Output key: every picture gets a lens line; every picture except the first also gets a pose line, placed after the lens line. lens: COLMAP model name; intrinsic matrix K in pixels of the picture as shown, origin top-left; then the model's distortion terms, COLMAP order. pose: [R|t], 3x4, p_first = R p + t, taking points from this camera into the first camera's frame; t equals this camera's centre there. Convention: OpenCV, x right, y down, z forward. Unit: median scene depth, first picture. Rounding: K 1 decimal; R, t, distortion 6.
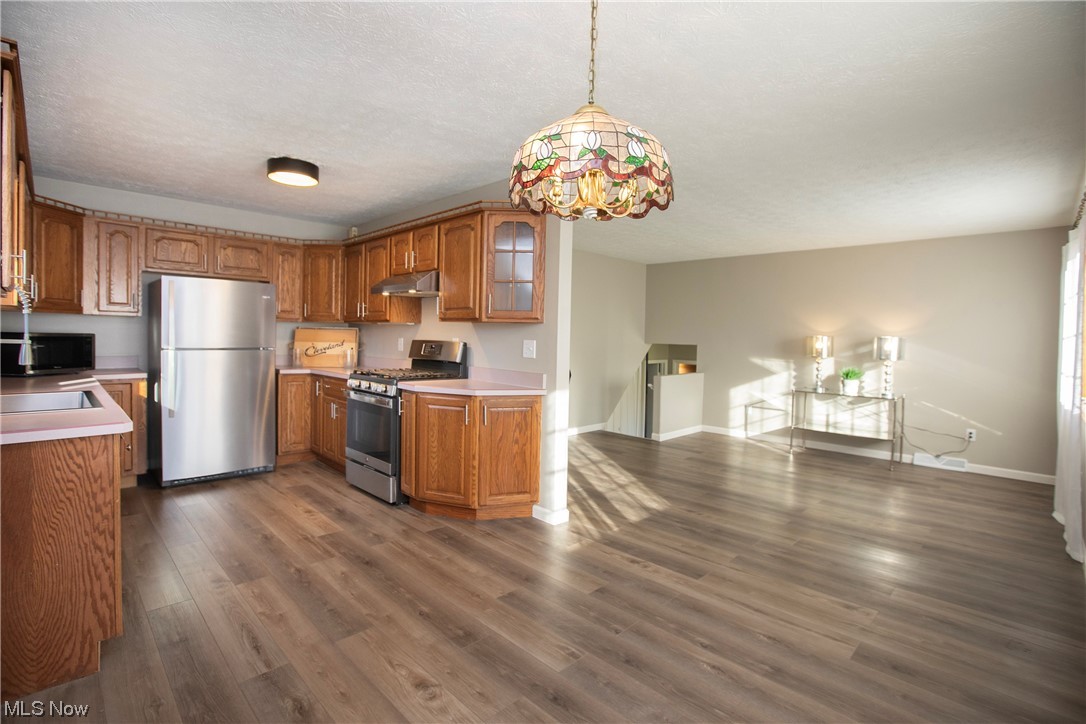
lens RADIAL K [[529.7, 0, 534.8], [0, 529.7, 342.7], [0, 0, 1]] dist [-0.050382, 0.008145]
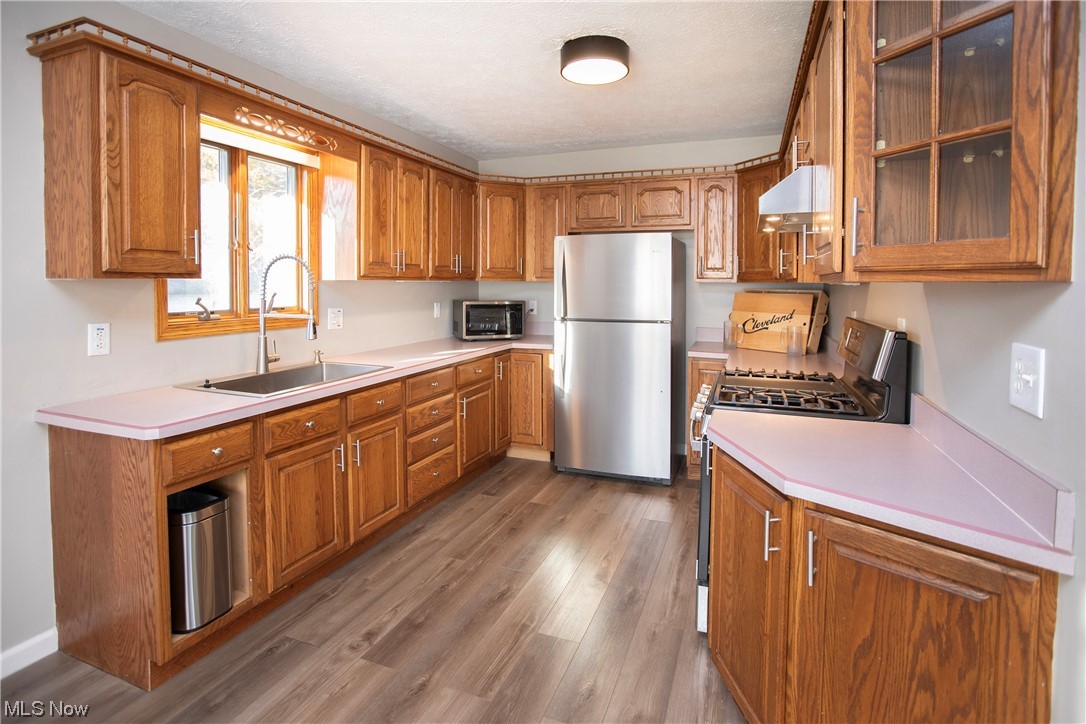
lens RADIAL K [[529.7, 0, 549.3], [0, 529.7, 318.8], [0, 0, 1]] dist [-0.050382, 0.008145]
pose [[0.419896, 0.042557, -0.906574, 0.115611], [-0.000505, 0.998911, 0.046658, -0.030590], [0.907572, -0.019134, 0.419460, 0.613089]]
